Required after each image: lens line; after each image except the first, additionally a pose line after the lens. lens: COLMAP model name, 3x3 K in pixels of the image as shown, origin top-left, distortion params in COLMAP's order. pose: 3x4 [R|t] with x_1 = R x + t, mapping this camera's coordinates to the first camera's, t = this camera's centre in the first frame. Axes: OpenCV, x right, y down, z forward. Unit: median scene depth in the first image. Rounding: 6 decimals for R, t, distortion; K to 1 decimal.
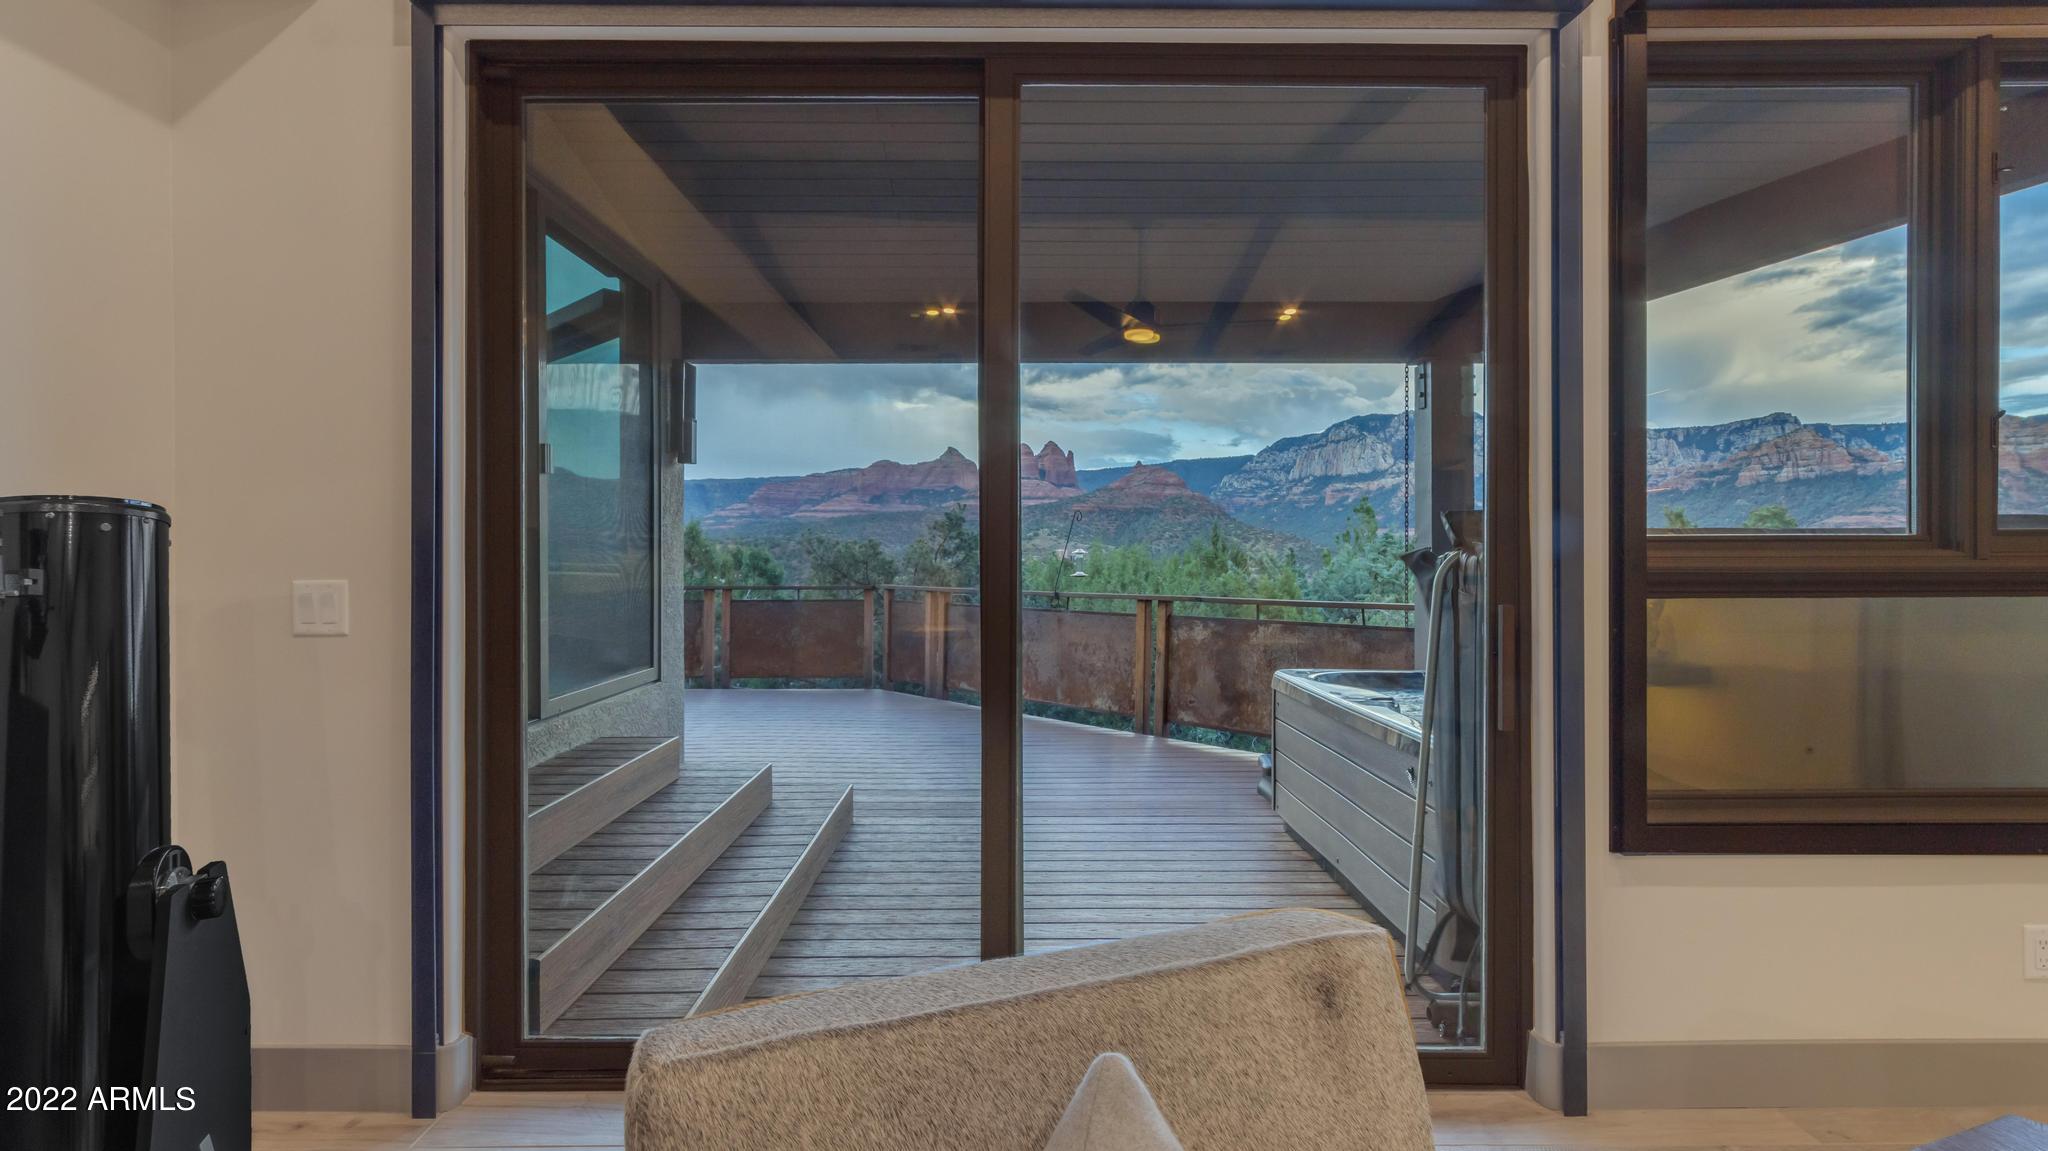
lens RADIAL K [[953.0, 0, 1018.8], [0, 953.0, 554.0], [0, 0, 1]] dist [0.000601, 0.000885]
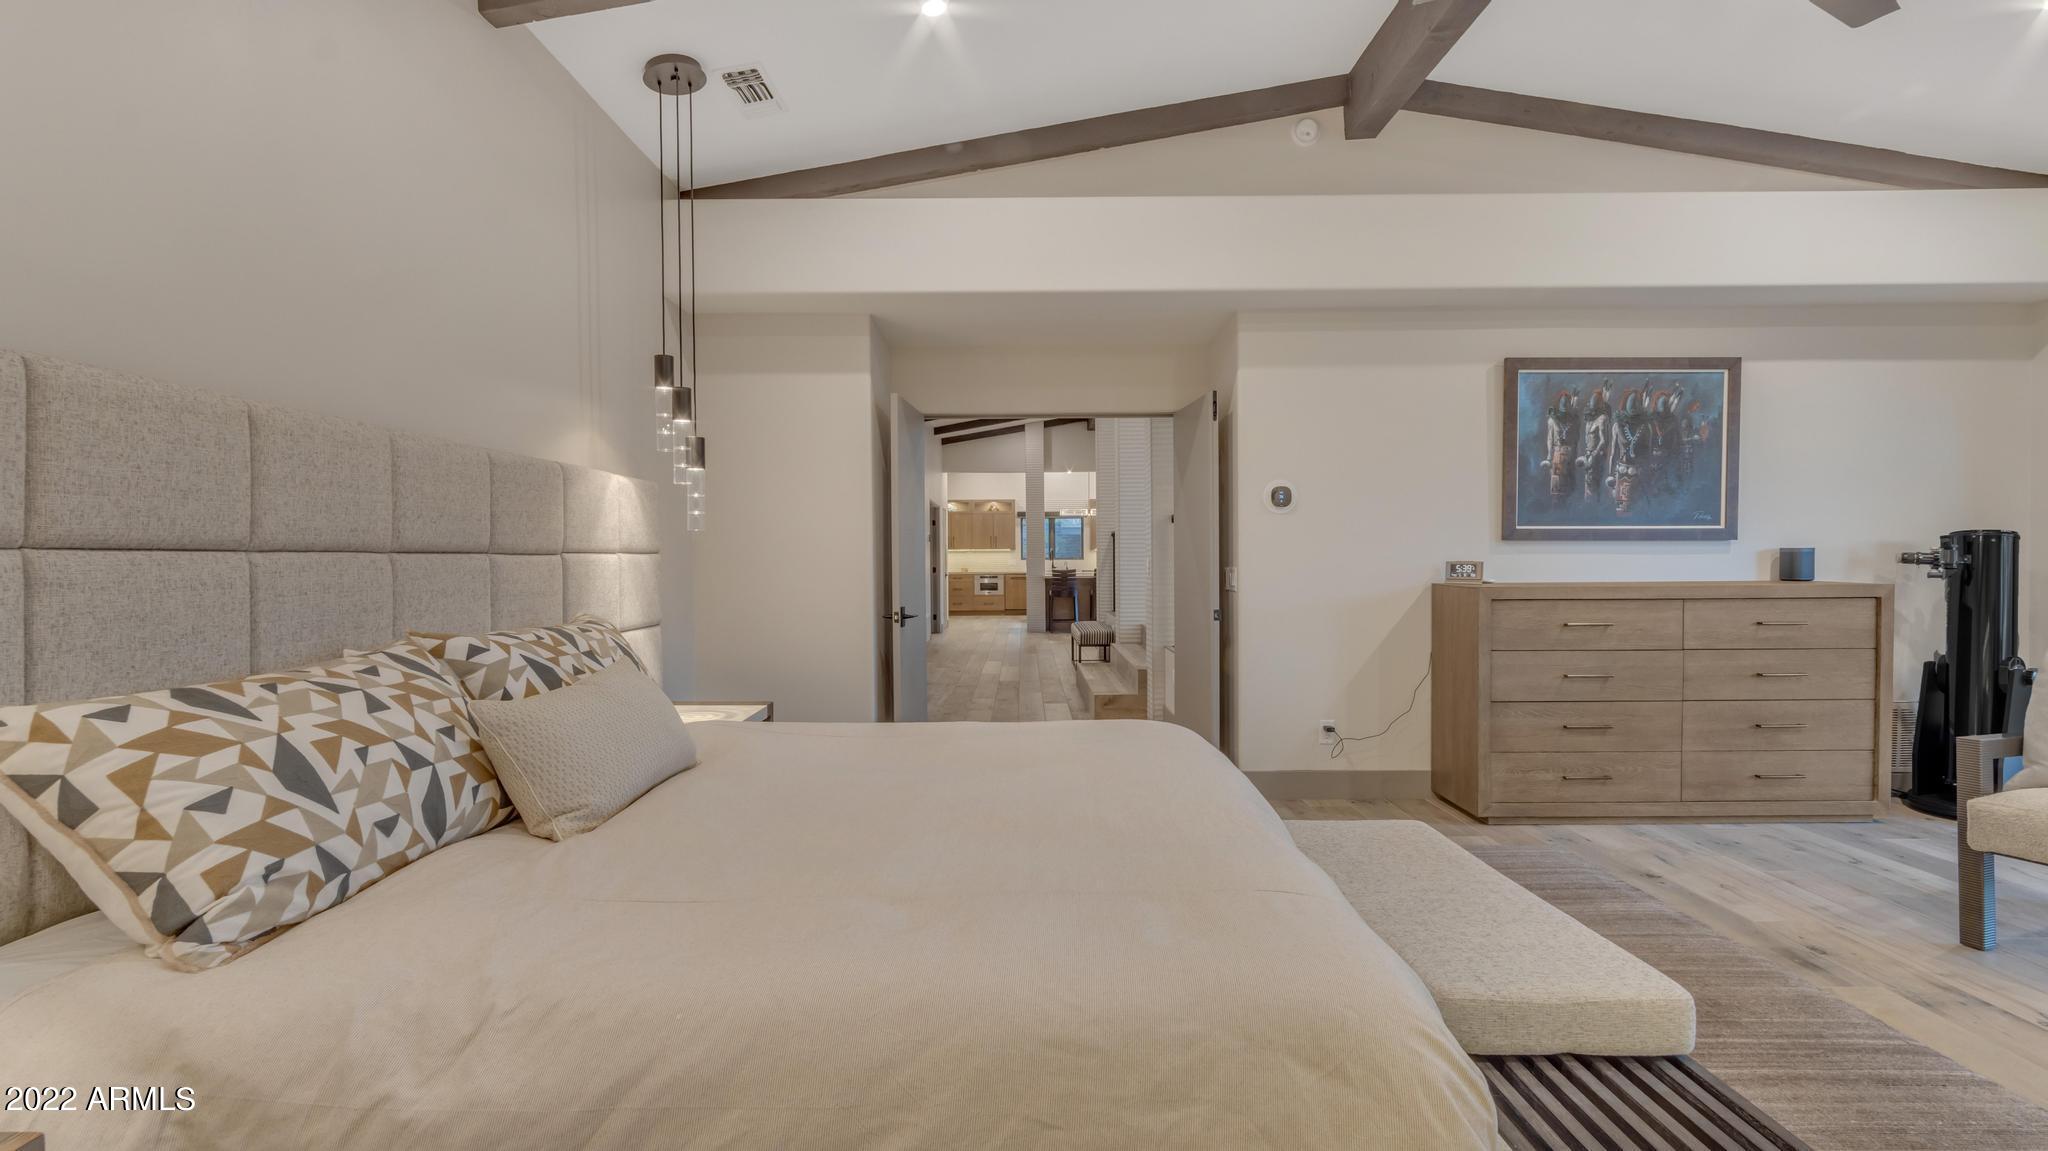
lens RADIAL K [[947.7, 0, 1020.8], [0, 947.7, 570.2], [0, 0, 1]] dist [0.000795, -0.000058]
pose [[-0.009369, 0.015781, -0.999832, 0.926283], [0.006707, 0.999854, 0.015718, -0.001330], [0.999934, -0.006558, -0.009473, -0.913350]]
